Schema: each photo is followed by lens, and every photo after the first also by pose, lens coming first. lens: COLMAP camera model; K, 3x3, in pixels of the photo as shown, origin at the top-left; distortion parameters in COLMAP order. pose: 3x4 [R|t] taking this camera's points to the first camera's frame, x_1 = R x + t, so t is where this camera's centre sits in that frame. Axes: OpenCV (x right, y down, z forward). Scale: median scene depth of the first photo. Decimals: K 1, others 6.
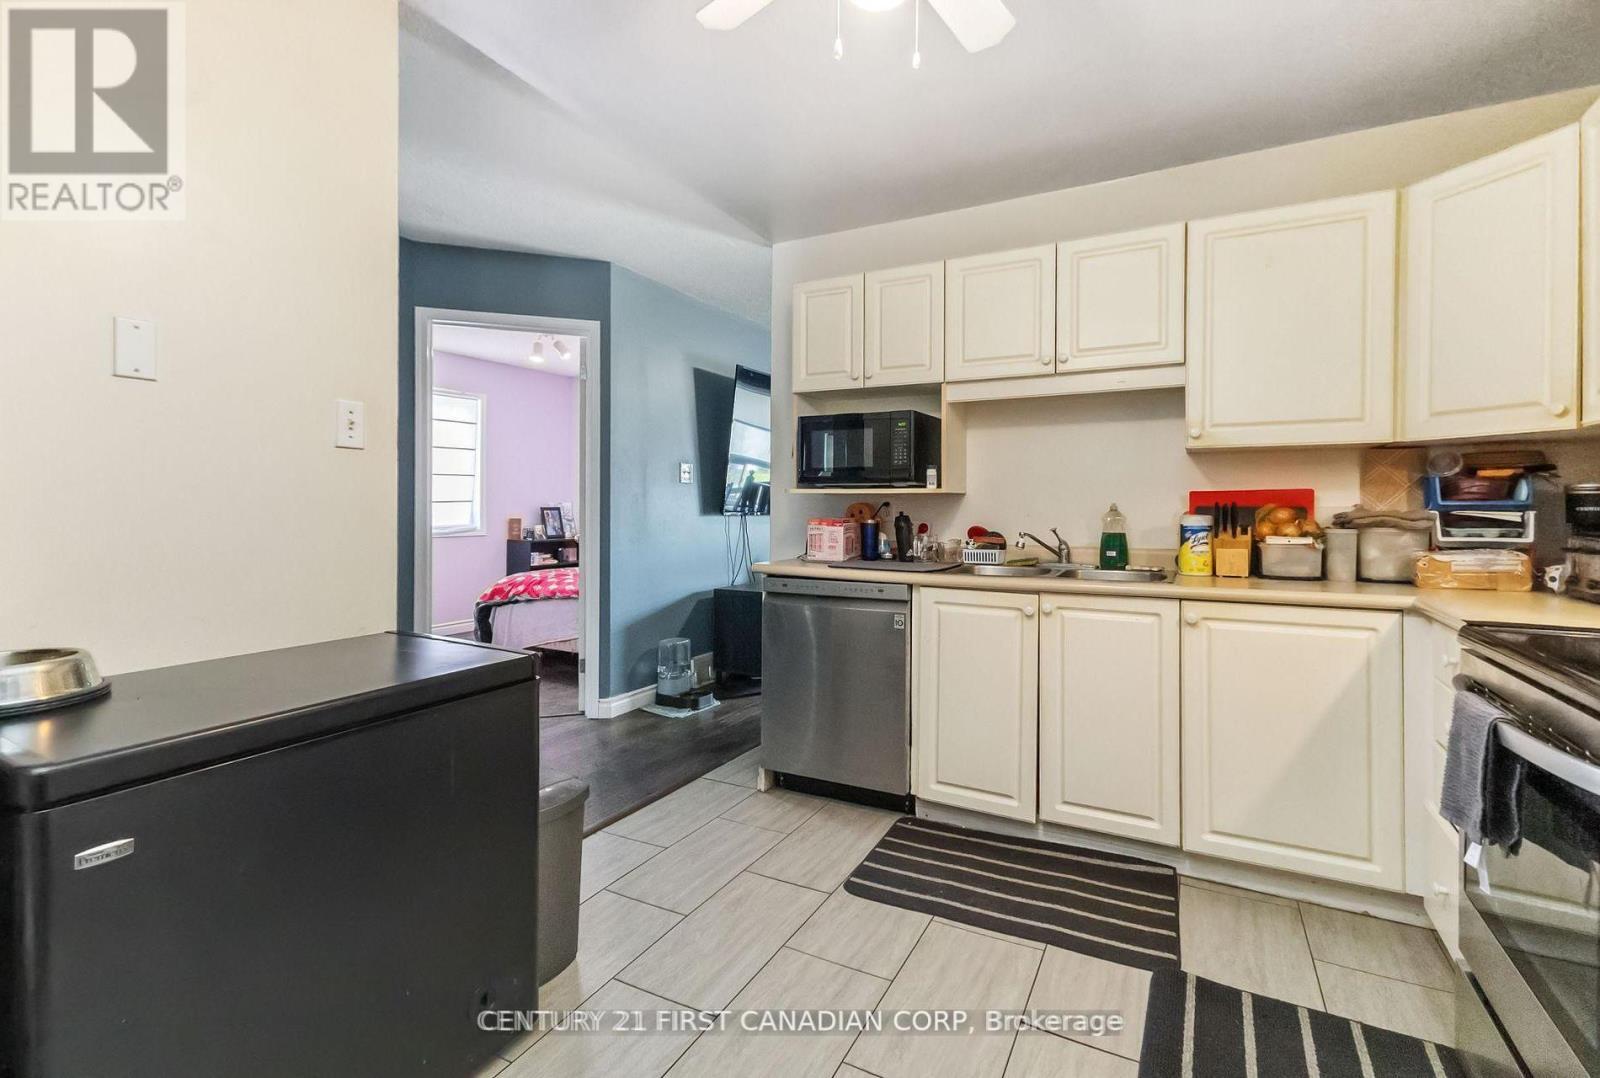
lens RADIAL K [[742.5, 0, 792.2], [0, 742.5, 523.8], [0, 0, 1]] dist [0.000972, 0.000056]
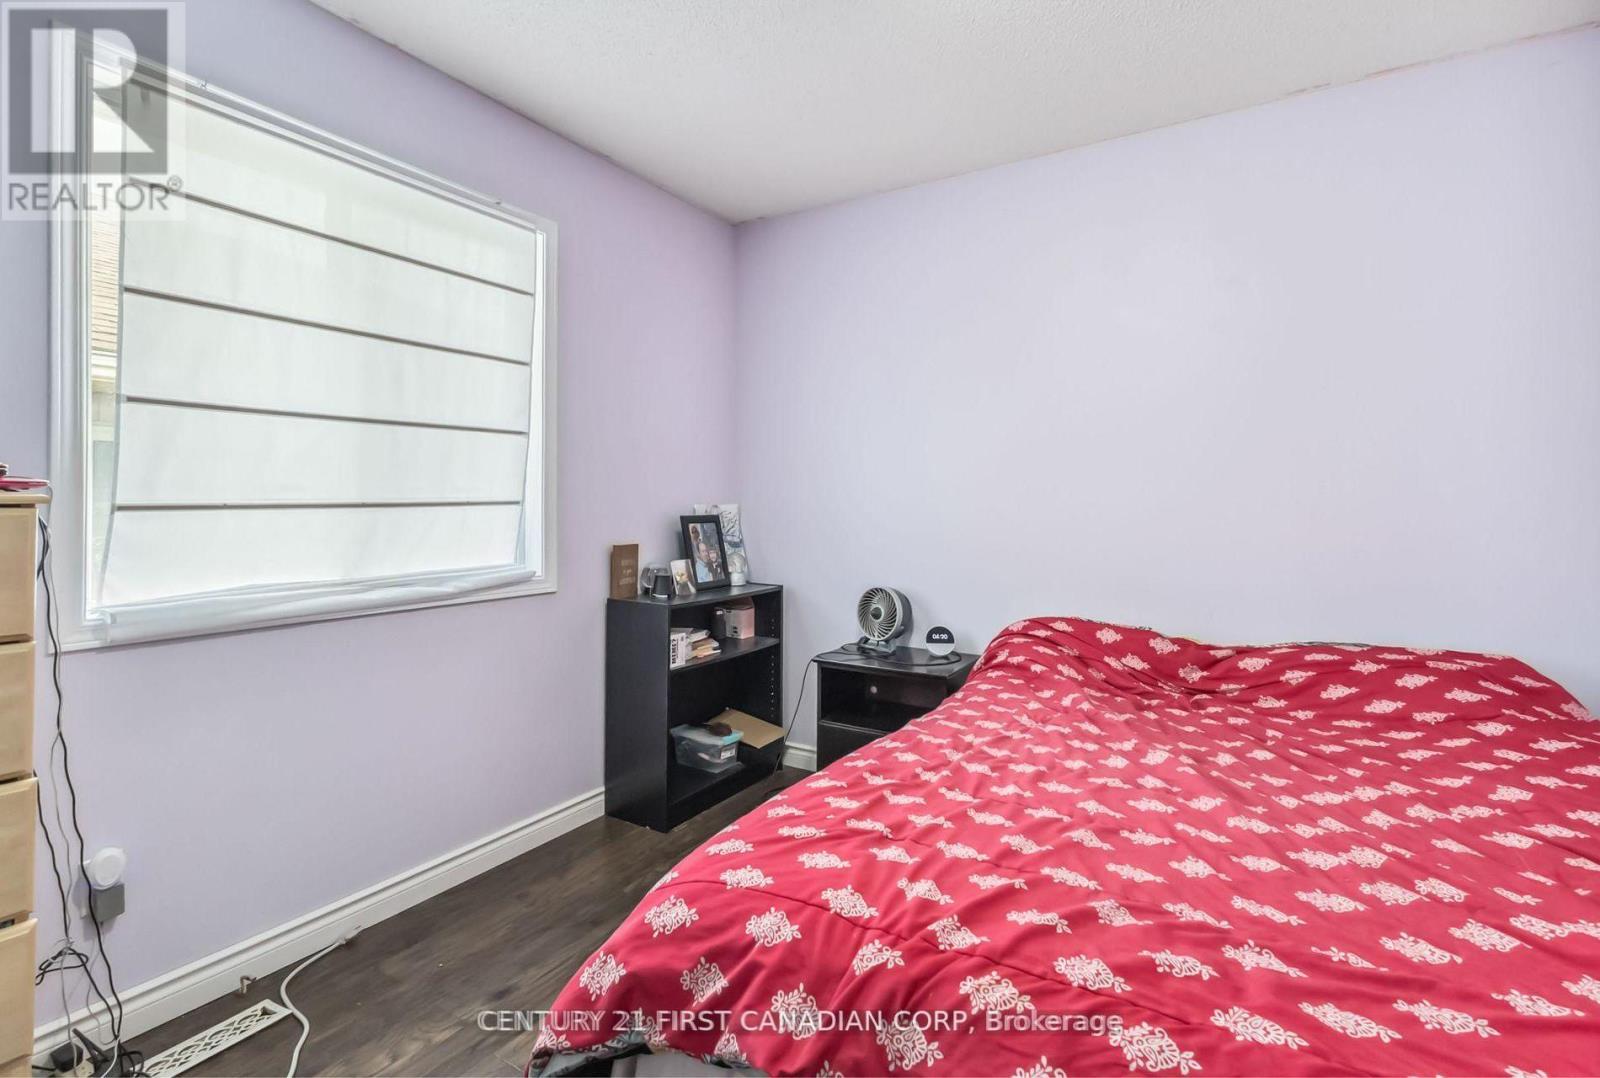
lens RADIAL K [[757.6, 0, 800.0], [0, 757.6, 539.0], [0, 0, 1]] dist [0.030945, 0.000096]
pose [[0.998401, 0.003768, -0.056404, -0.268693], [-0.002589, 0.999777, 0.020964, -0.020294], [0.056470, -0.020785, 0.998188, 0.626379]]
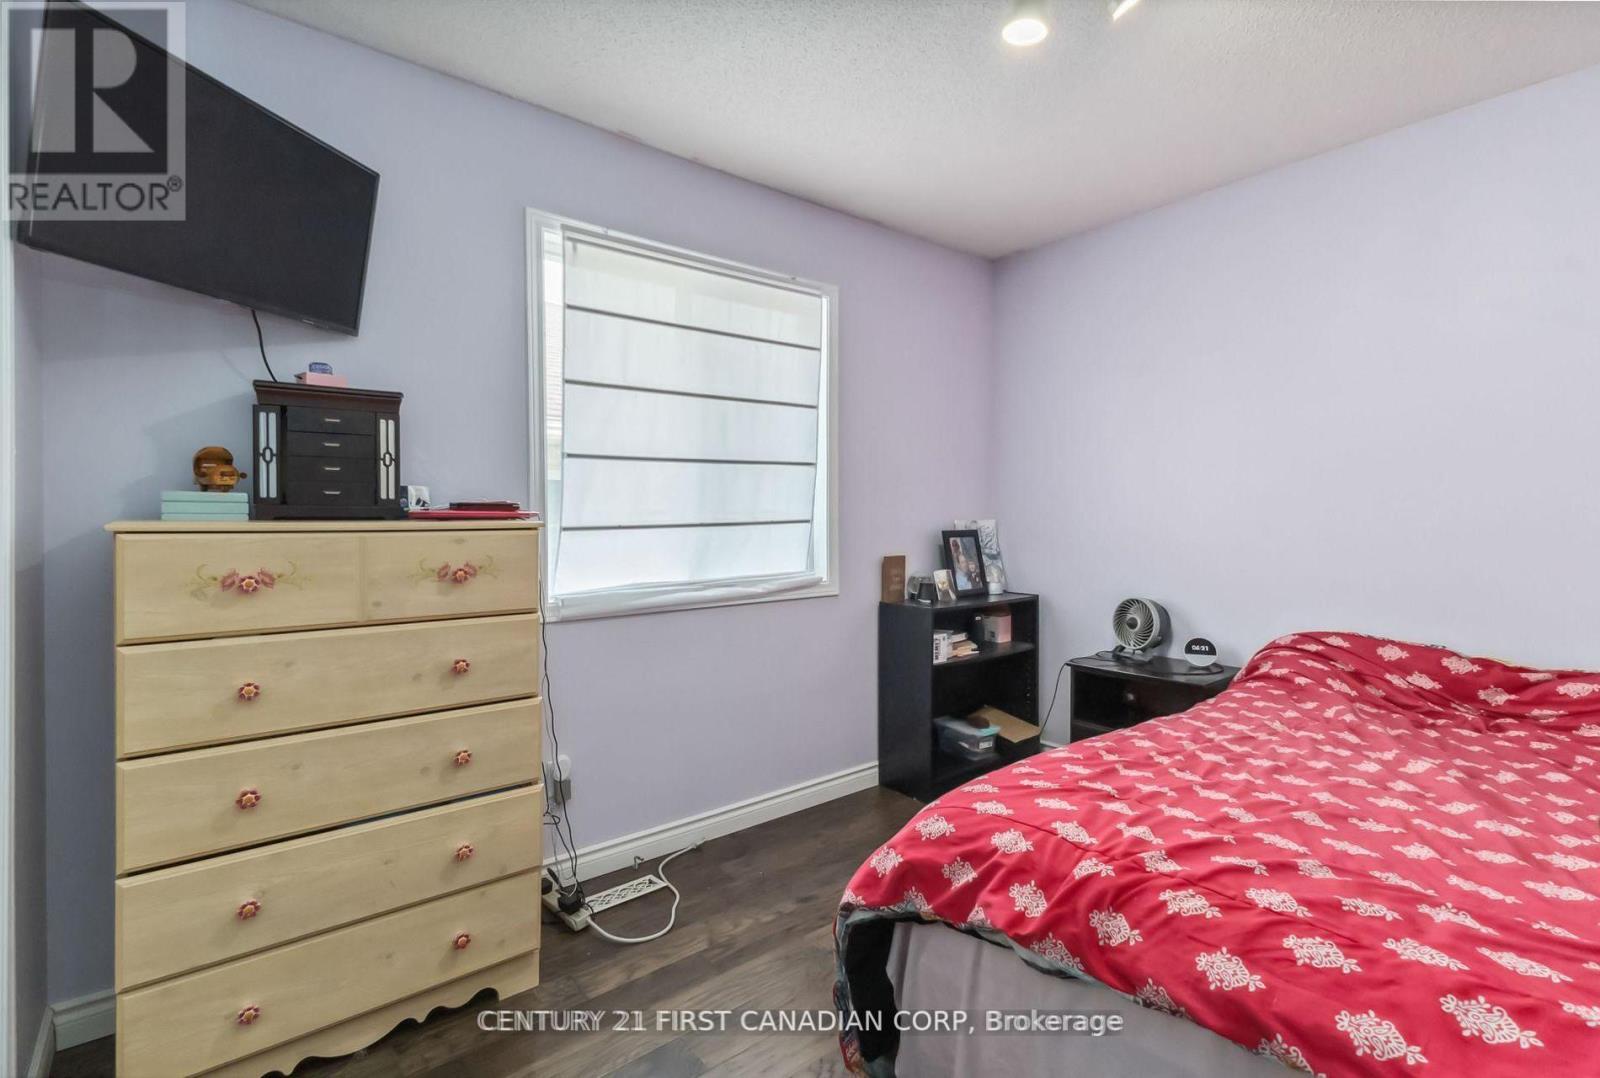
lens RADIAL K [[742.5, 0, 792.2], [0, 742.5, 523.8], [0, 0, 1]] dist [0.000972, 0.000056]
pose [[0.915565, -0.008842, -0.402072, -0.256344], [0.001777, 0.999837, -0.017941, -0.020302], [0.402165, 0.015711, 0.915432, 0.573929]]
